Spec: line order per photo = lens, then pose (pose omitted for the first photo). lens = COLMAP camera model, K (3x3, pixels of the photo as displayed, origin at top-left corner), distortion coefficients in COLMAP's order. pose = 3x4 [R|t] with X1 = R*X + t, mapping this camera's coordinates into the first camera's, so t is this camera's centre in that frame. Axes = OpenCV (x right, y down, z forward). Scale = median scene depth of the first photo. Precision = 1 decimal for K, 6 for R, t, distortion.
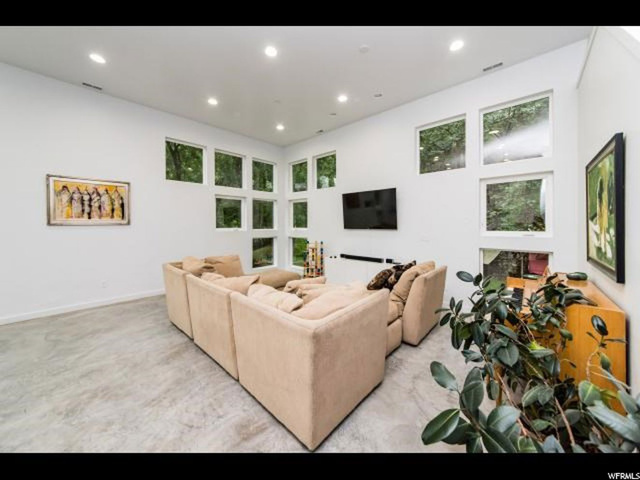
lens RADIAL K [[227.4, 0, 323.8], [0, 227.4, 224.9], [0, 0, 1]] dist [-0.002570, 0.001546]
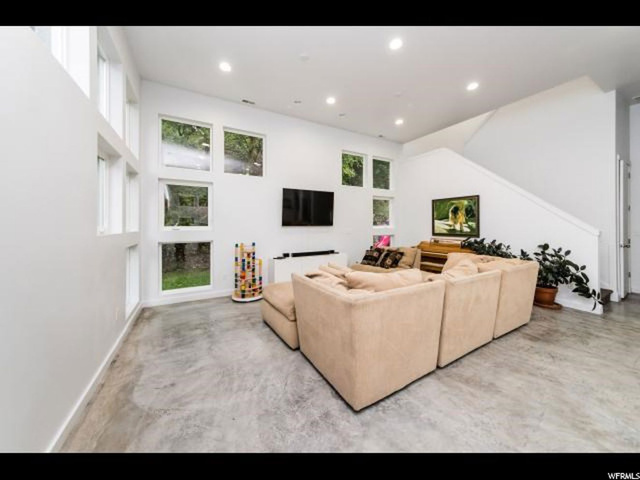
lens RADIAL K [[227.4, 0, 317.6], [0, 227.4, 220.8], [0, 0, 1]] dist [-0.002570, 0.001546]
pose [[0.323718, 0.022845, 0.945878, -0.937164], [0.008228, 0.999603, -0.026958, 0.027944], [-0.946118, 0.016510, 0.323402, 0.743351]]
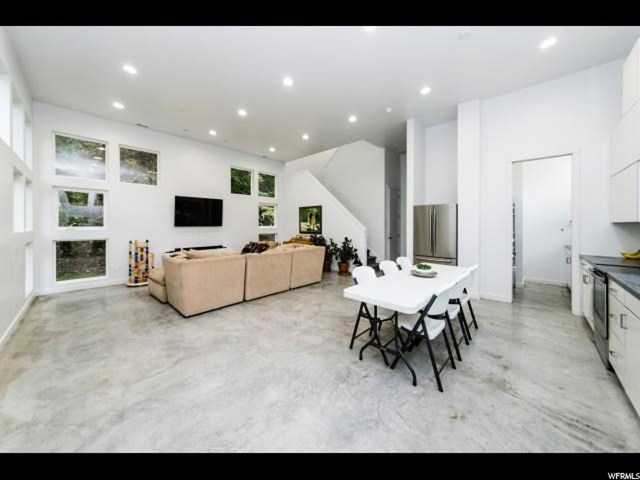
lens RADIAL K [[227.4, 0, 311.2], [0, 227.4, 220.4], [0, 0, 1]] dist [-0.002570, 0.001546]
pose [[0.048531, 0.016029, 0.998693, -1.333843], [0.006030, 0.999848, -0.016341, 0.012208], [-0.998803, 0.006816, 0.048427, 0.324168]]
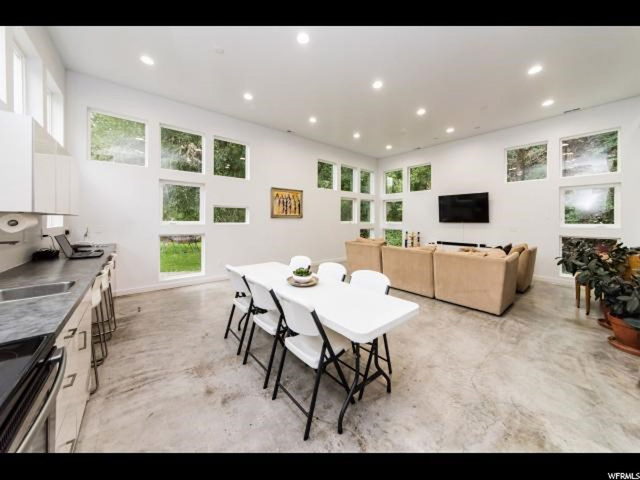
lens RADIAL K [[227.4, 0, 329.5], [0, 227.4, 218.1], [0, 0, 1]] dist [-0.002570, 0.001546]
pose [[0.992656, 0.004701, -0.120879, -0.501719], [-0.006558, 0.999866, -0.014974, 0.022020], [0.120793, 0.015657, 0.992554, -0.505103]]
